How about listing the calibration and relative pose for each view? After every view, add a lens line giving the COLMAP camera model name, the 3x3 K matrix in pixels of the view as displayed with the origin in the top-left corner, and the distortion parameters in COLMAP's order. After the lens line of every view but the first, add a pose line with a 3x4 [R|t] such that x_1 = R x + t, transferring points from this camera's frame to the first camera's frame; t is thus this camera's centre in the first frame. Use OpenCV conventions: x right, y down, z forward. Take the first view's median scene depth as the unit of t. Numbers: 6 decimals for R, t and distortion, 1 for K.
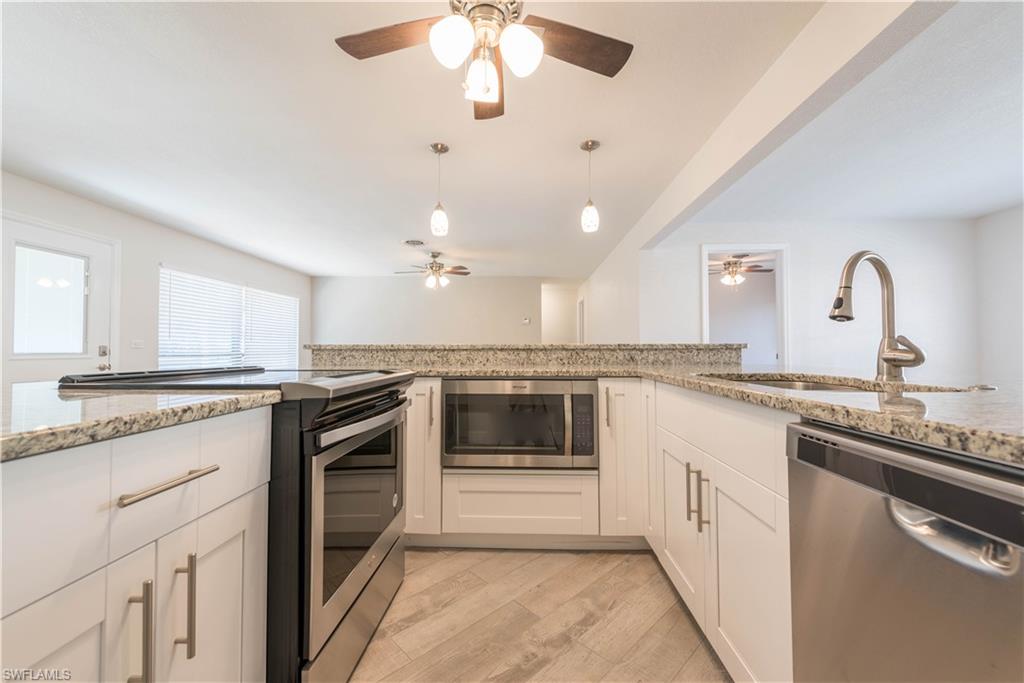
lens RADIAL K [[400.3, 0, 512.0], [0, 400.3, 341.5], [0, 0, 1]] dist [0.002417, -0.000281]
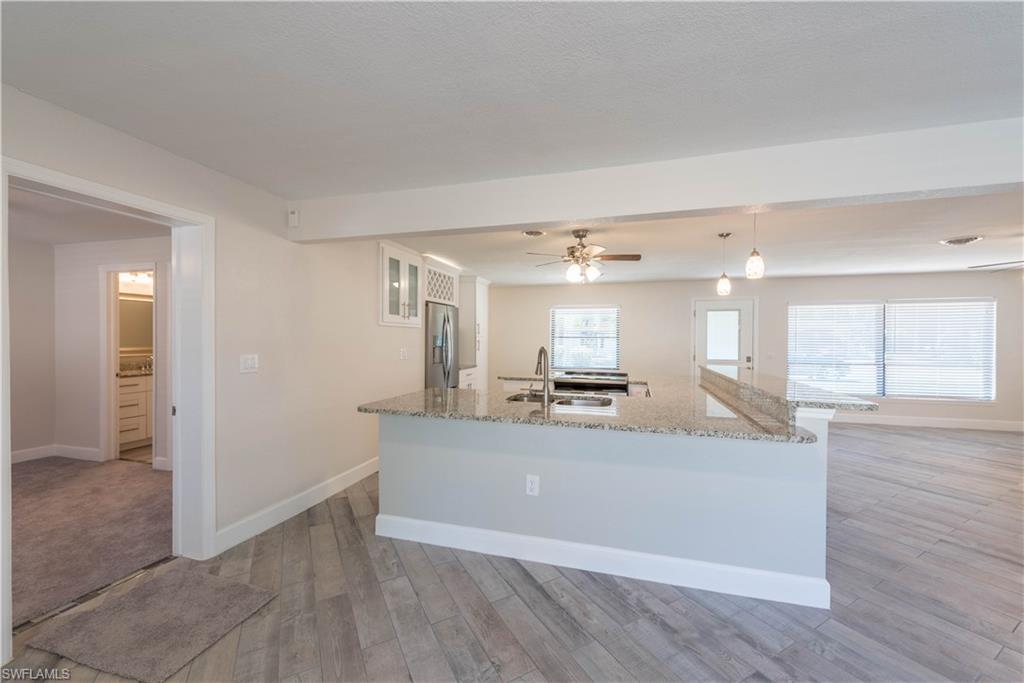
lens RADIAL K [[406.1, 0, 512.0], [0, 406.1, 341.5], [0, 0, 1]] dist [-0.000243, -0.000145]
pose [[-0.278158, 0.009421, -0.960489, 1.081880], [0.019245, 0.999806, 0.004233, -0.088079], [0.960342, -0.017307, -0.278286, 0.500874]]
